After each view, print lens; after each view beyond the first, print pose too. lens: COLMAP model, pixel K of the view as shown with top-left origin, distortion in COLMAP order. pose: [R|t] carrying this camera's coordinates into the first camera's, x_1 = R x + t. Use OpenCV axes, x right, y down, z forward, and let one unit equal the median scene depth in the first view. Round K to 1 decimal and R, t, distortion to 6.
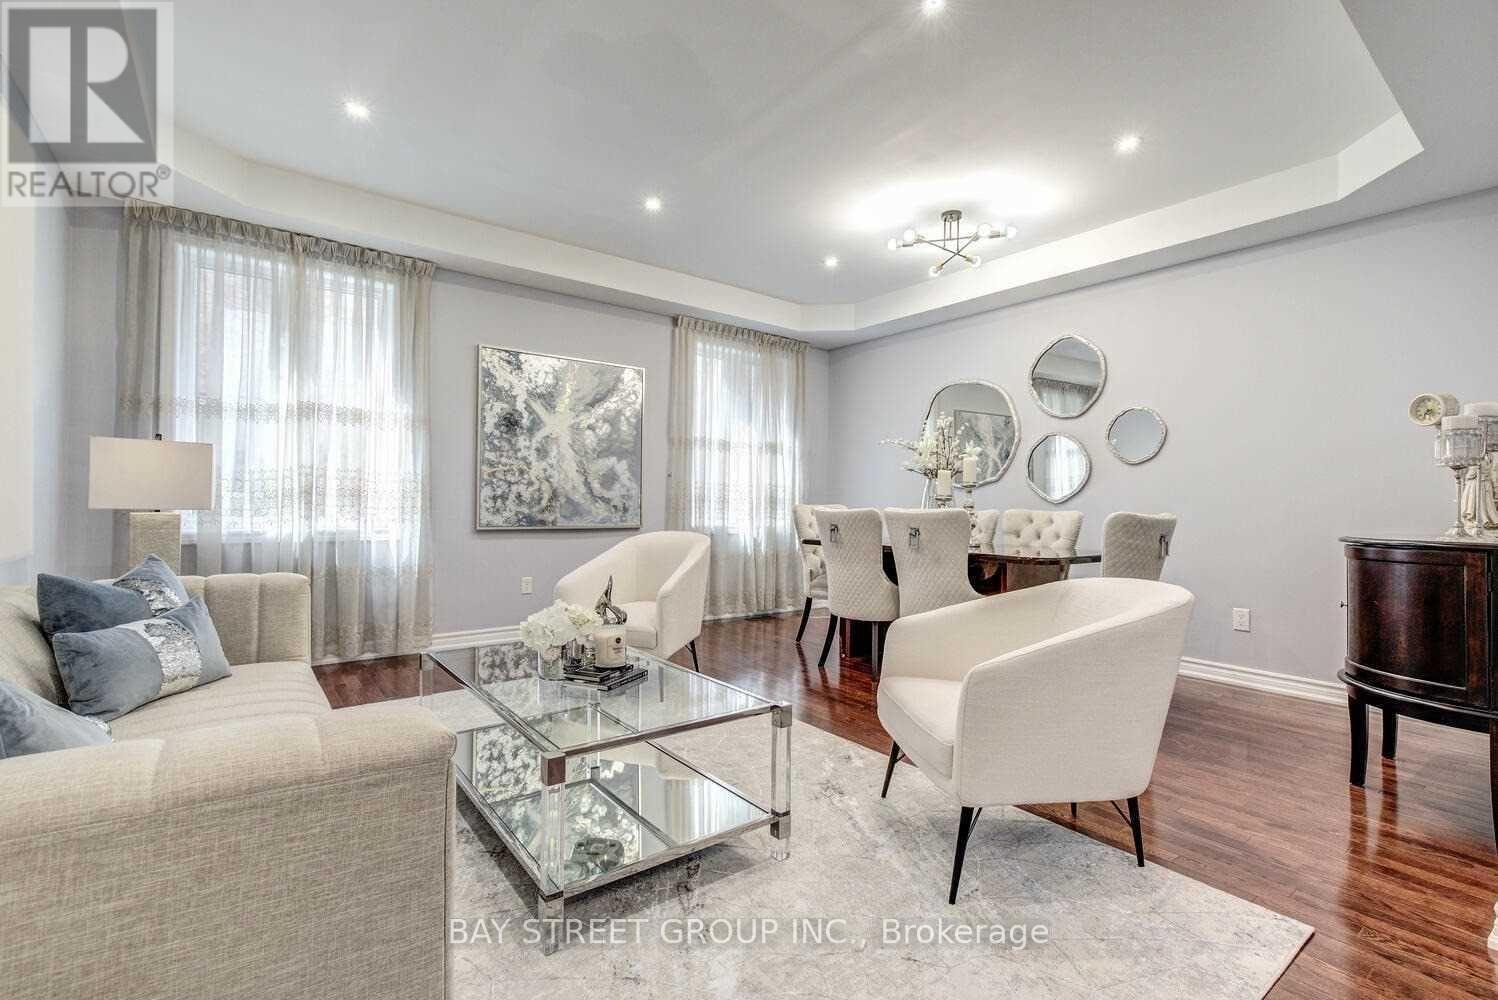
lens RADIAL K [[678.0, 0, 749.8], [0, 678.0, 497.2], [0, 0, 1]] dist [0.010982, -0.000508]
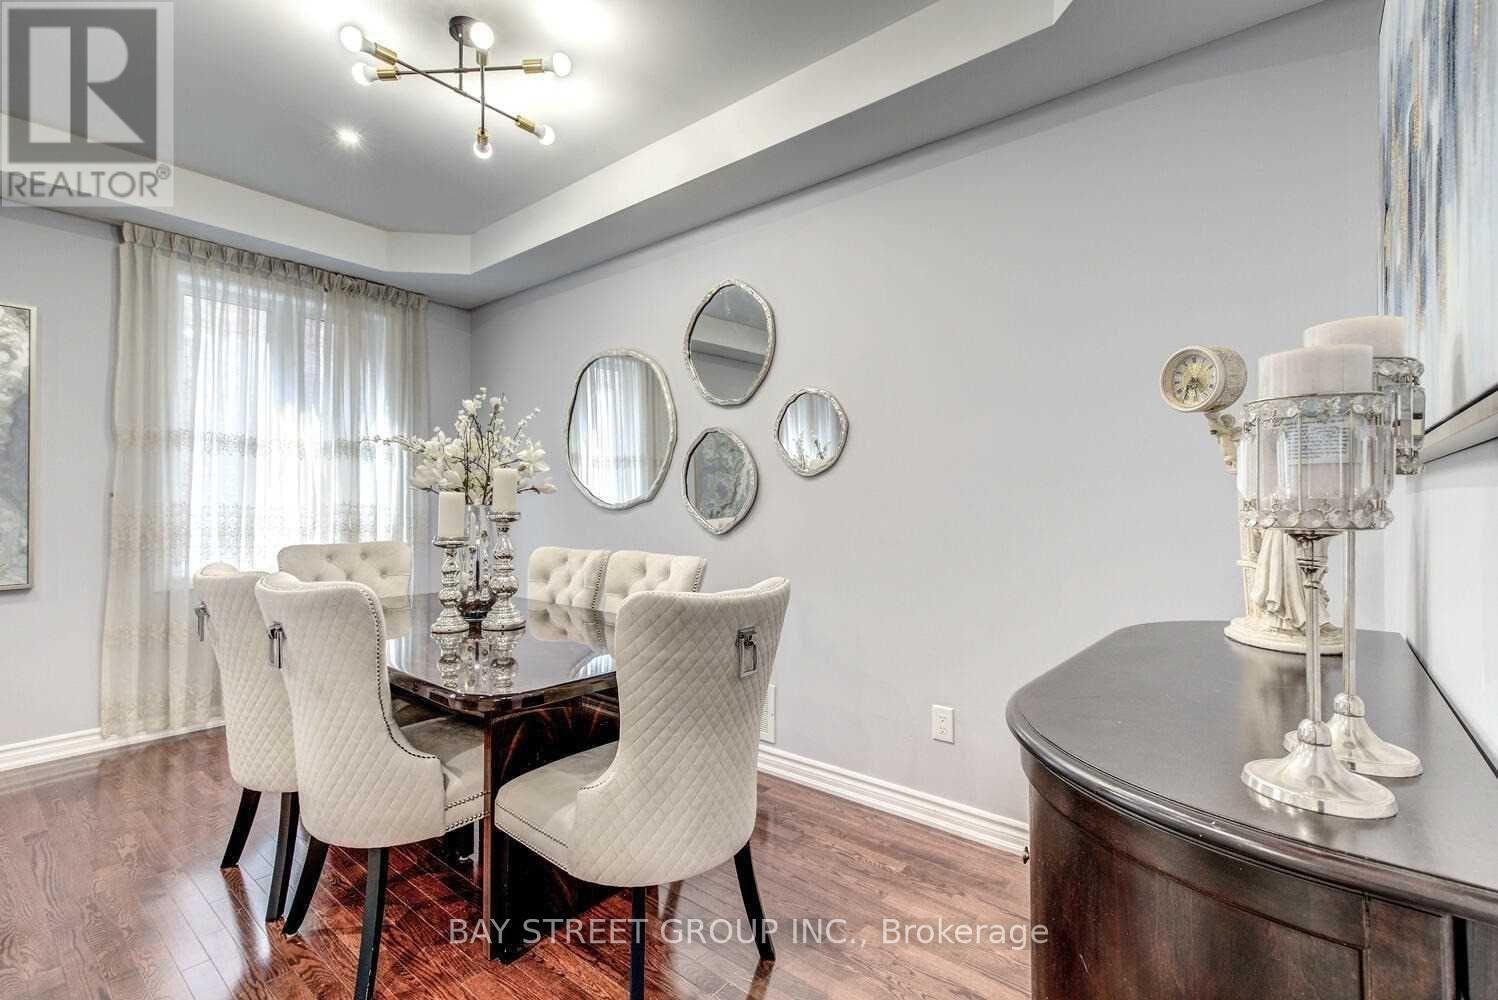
lens RADIAL K [[678.0, 0, 748.5], [0, 678.0, 499.4], [0, 0, 1]] dist [0.010982, -0.000508]
pose [[0.974778, -0.011500, 0.222881, 0.288798], [0.011147, 0.999934, 0.002841, -0.023614], [-0.222899, -0.000285, 0.974841, 0.301440]]
